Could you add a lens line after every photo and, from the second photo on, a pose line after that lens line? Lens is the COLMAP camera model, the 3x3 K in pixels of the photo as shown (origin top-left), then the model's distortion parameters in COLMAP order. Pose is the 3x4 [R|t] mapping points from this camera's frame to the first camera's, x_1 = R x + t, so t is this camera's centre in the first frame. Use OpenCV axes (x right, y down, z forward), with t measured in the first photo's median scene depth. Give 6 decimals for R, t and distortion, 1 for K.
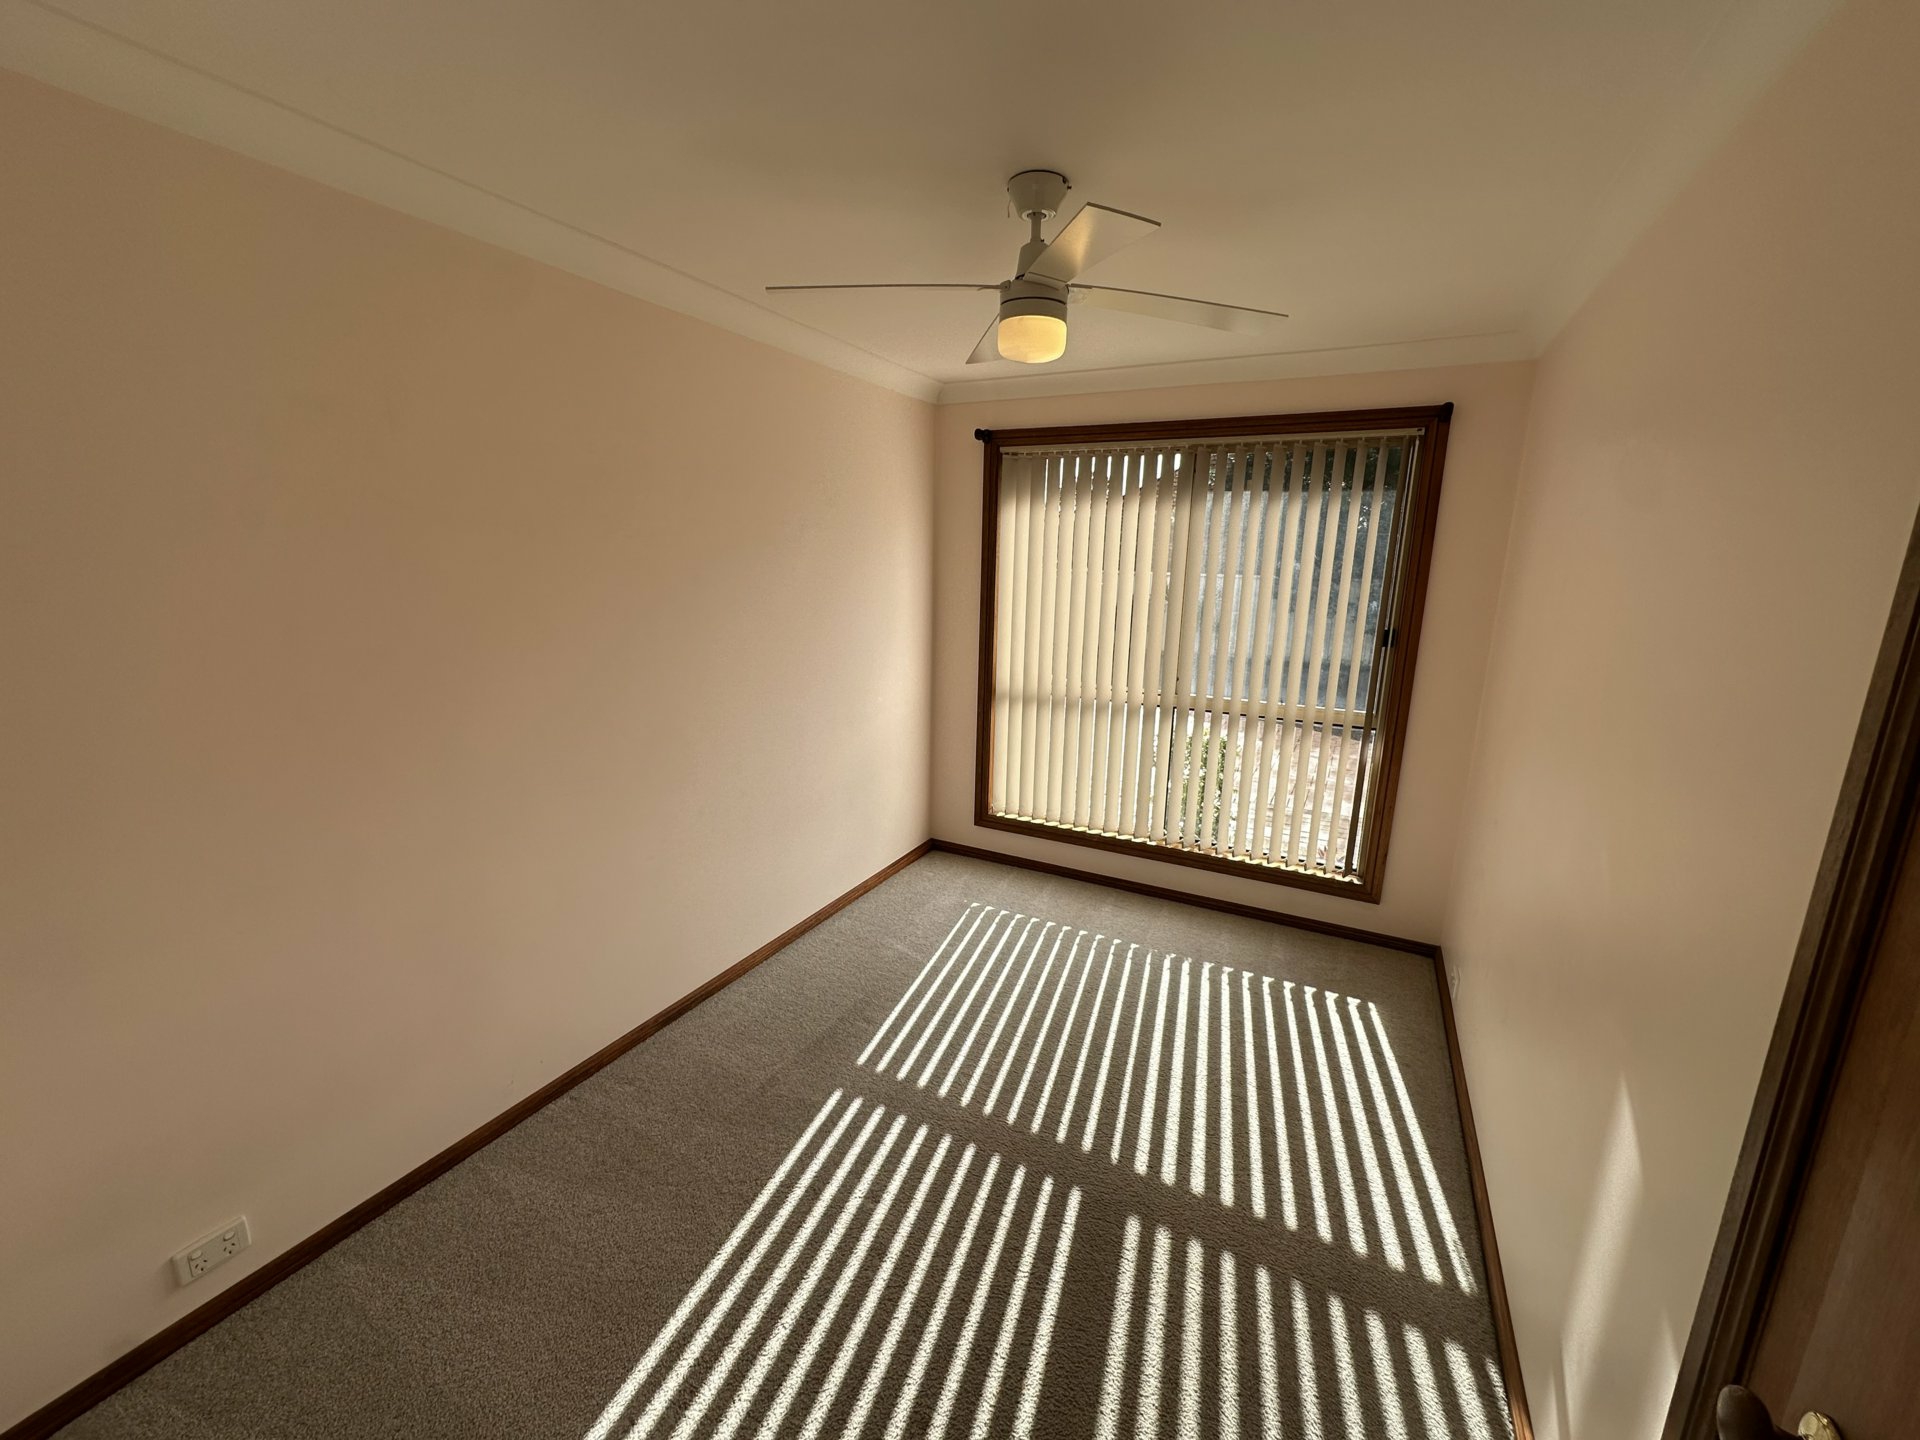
lens RADIAL K [[771.5, 0, 960.0], [0, 771.5, 720.0], [0, 0, 1]] dist [-0.001704, -0.000201]
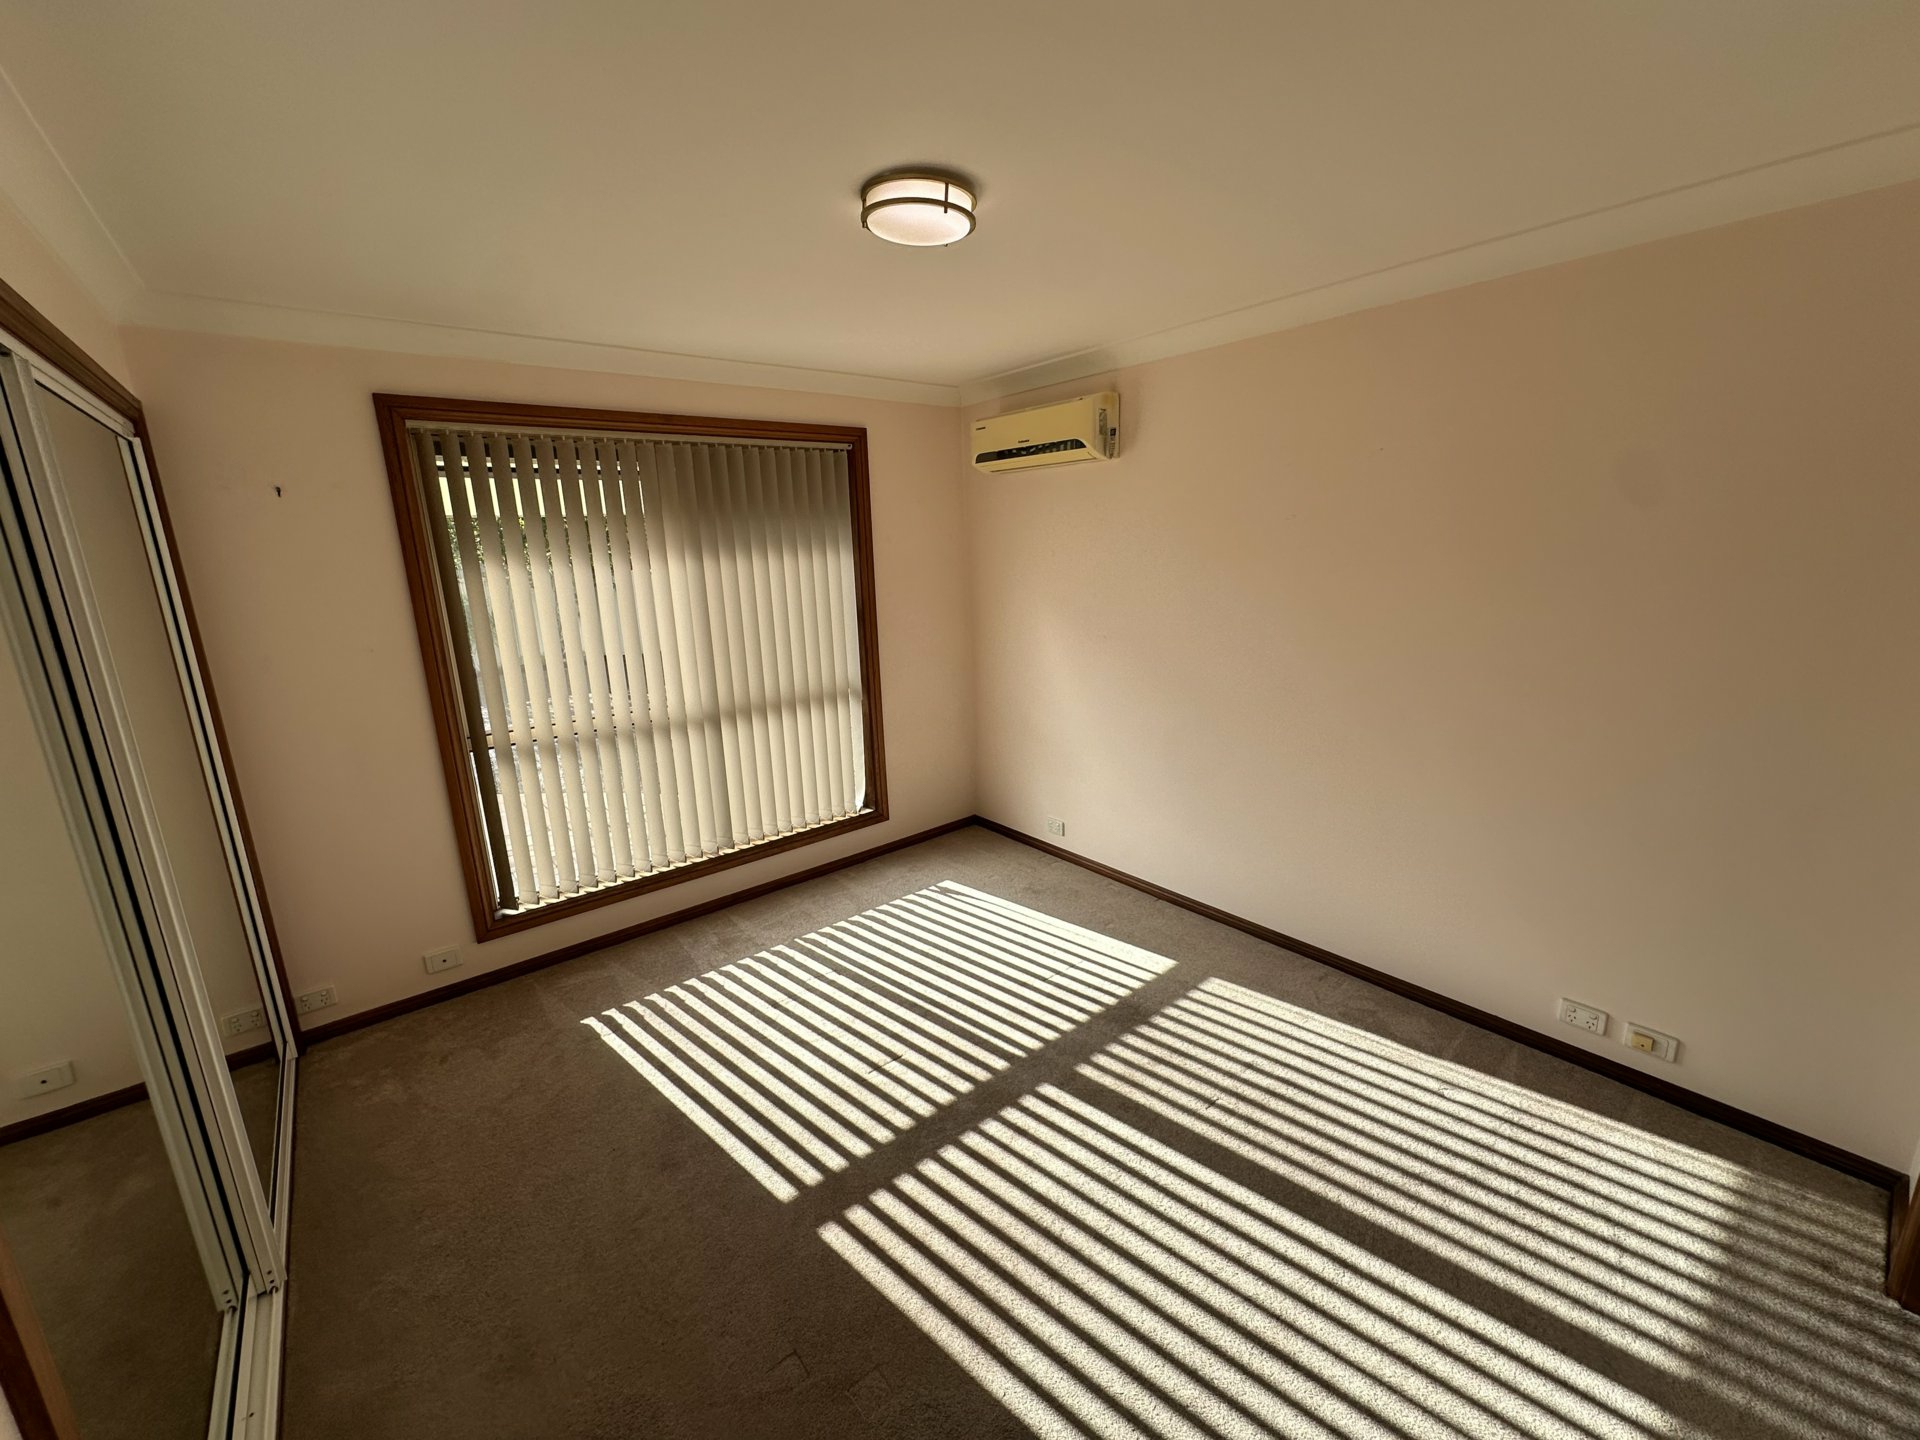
lens RADIAL K [[771.5, 0, 960.0], [0, 771.5, 720.0], [0, 0, 1]] dist [-0.001704, -0.000201]
pose [[0.391345, -0.228807, 0.891345, -0.497647], [0.255862, 0.957459, 0.133443, -0.056730], [-0.883959, 0.175840, 0.433240, 0.315190]]
